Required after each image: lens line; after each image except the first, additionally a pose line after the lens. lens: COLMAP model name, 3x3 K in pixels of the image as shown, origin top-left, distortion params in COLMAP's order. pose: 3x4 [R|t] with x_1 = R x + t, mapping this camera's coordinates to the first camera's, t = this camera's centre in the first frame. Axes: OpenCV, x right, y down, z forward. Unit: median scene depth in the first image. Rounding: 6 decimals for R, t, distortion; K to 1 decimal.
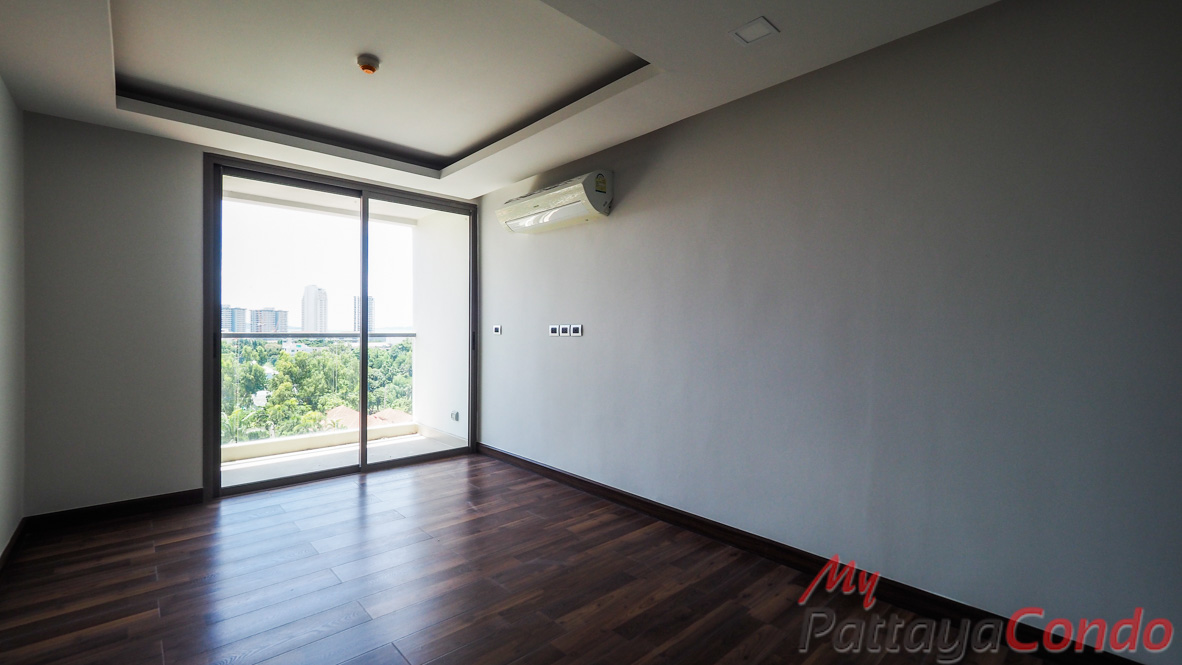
lens RADIAL K [[494.6, 0, 587.4], [0, 494.6, 333.7], [0, 0, 1]] dist [-0.003268, -0.000838]
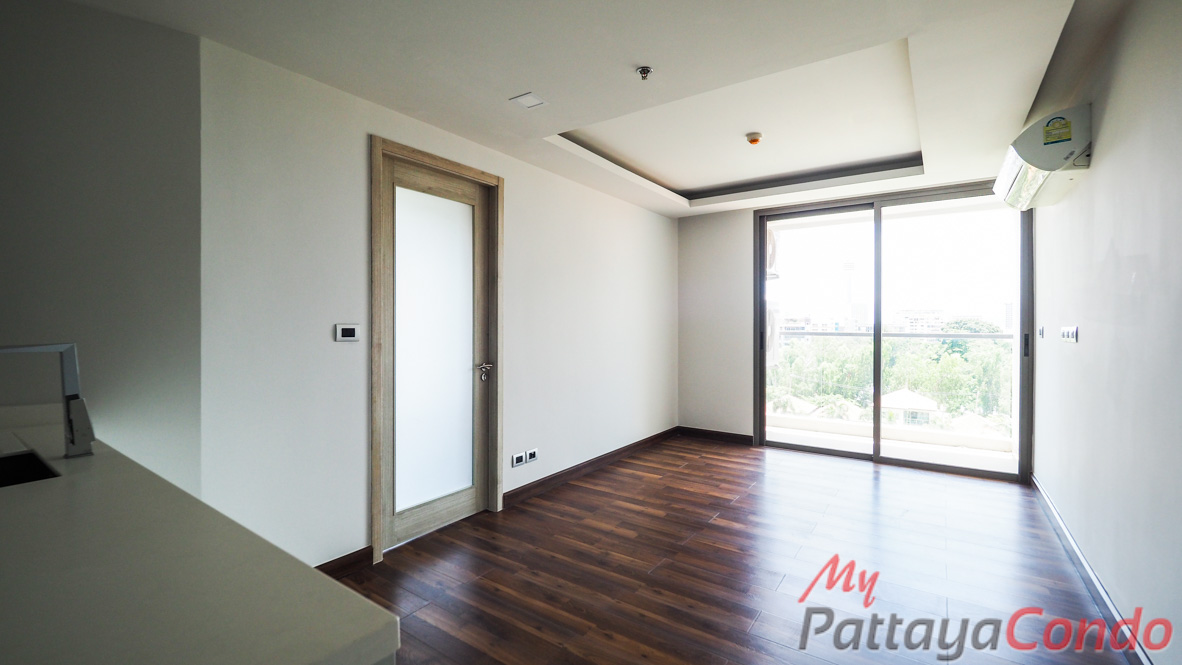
lens RADIAL K [[494.6, 0, 574.8], [0, 494.6, 324.8], [0, 0, 1]] dist [-0.003268, -0.000838]
pose [[0.212881, -0.004916, -0.977066, 0.484566], [-0.007766, 0.999947, -0.006724, -0.007235], [0.977047, 0.009019, 0.212831, 0.131746]]
